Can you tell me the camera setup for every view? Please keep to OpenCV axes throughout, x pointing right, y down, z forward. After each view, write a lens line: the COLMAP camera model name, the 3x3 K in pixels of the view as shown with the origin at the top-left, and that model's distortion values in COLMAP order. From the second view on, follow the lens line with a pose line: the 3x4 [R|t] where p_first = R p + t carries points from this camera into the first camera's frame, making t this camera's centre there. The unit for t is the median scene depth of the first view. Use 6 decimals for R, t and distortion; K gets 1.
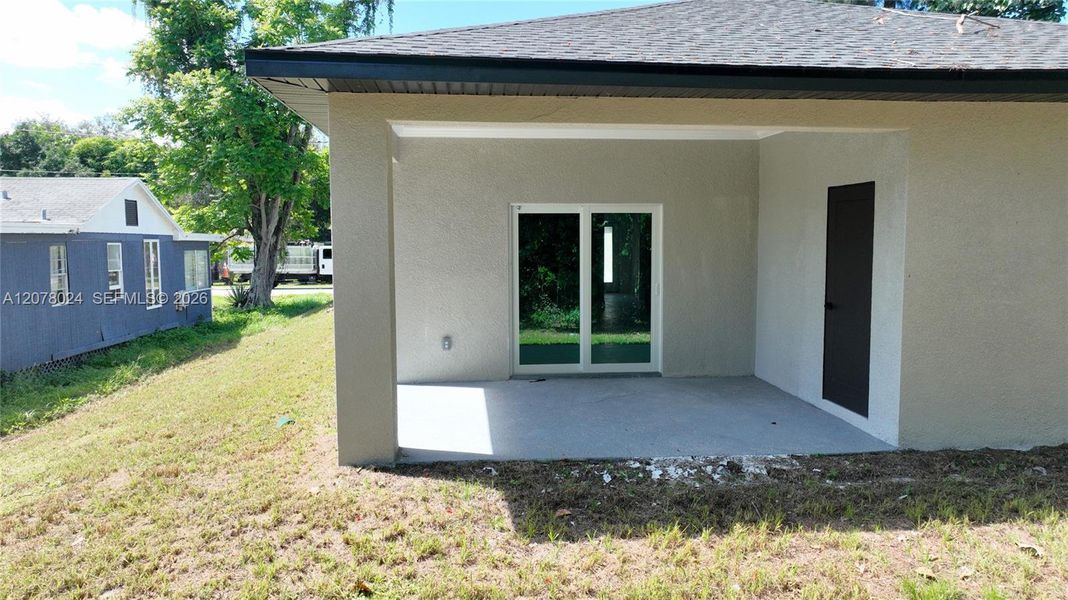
lens RADIAL K [[760.8, 0, 531.7], [0, 760.8, 301.7], [0, 0, 1]] dist [0.013493, -0.006304]
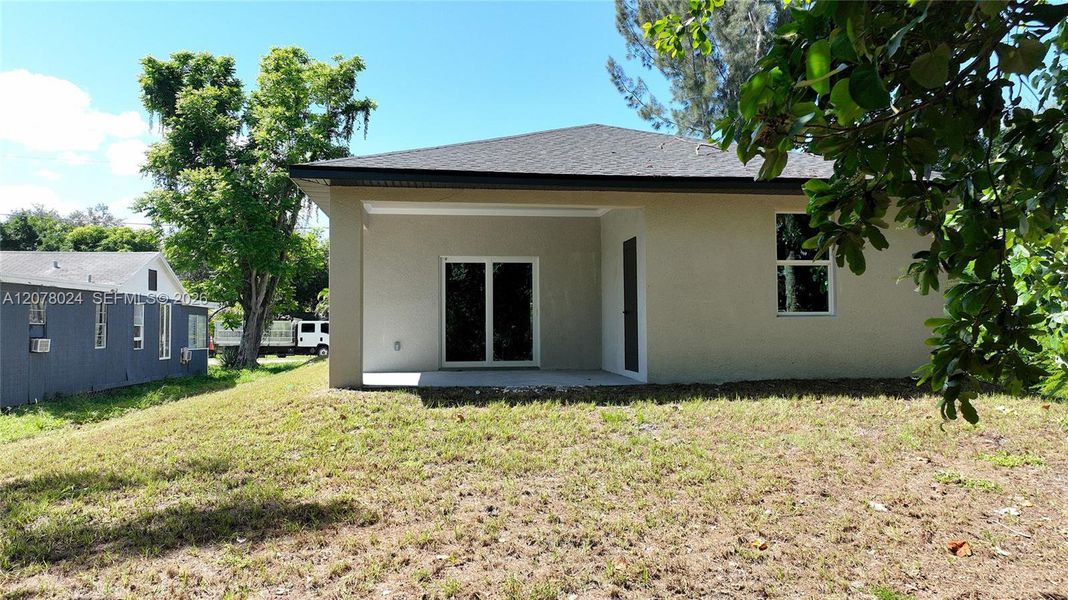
lens RADIAL K [[760.8, 0, 534.9], [0, 760.8, 302.6], [0, 0, 1]] dist [0.013493, -0.006304]
pose [[0.999264, -0.001345, 0.038339, 0.036262], [0.005842, 0.993065, -0.117417, 0.051013], [-0.037915, 0.117555, 0.992342, -0.184750]]
